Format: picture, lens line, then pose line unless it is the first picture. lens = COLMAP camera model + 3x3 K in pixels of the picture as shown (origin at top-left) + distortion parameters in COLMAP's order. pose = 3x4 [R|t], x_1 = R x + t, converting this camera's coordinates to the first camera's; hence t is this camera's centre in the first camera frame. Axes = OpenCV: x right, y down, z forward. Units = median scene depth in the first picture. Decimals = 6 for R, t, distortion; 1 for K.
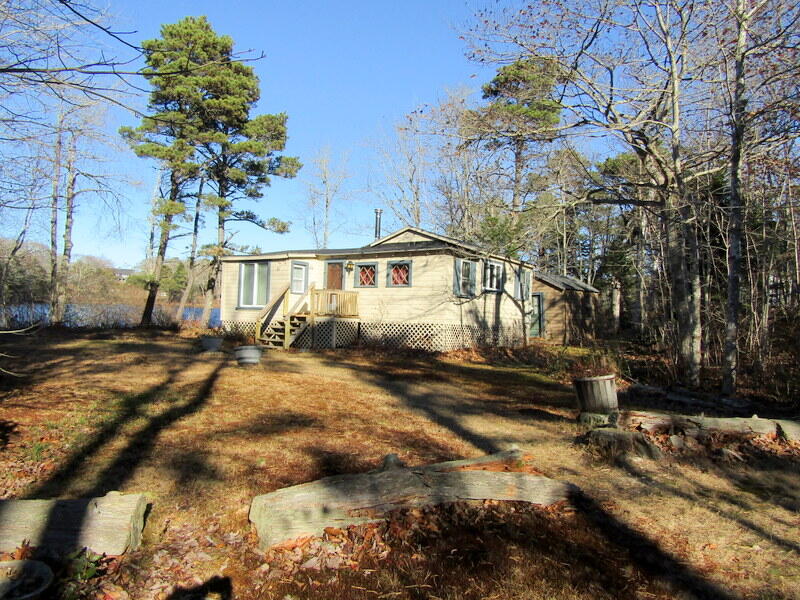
lens RADIAL K [[599.8, 0, 400.0], [0, 599.8, 300.0], [0, 0, 1]] dist [0.004273, 0.005602]
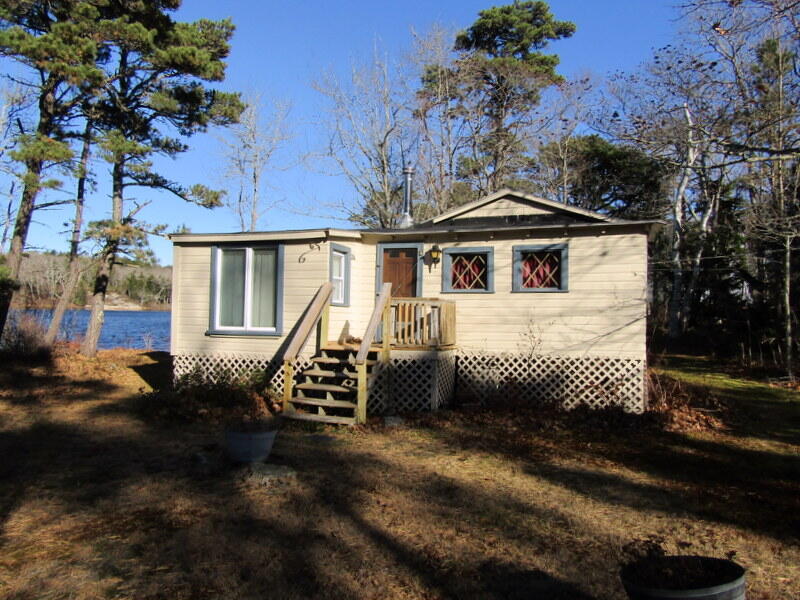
lens RADIAL K [[599.8, 0, 400.0], [0, 599.8, 300.0], [0, 0, 1]] dist [0.004273, 0.005602]
pose [[0.969121, -0.011141, 0.246336, -0.243732], [0.009125, 0.999915, 0.009324, -0.019334], [-0.246419, -0.006789, 0.969140, 0.452776]]
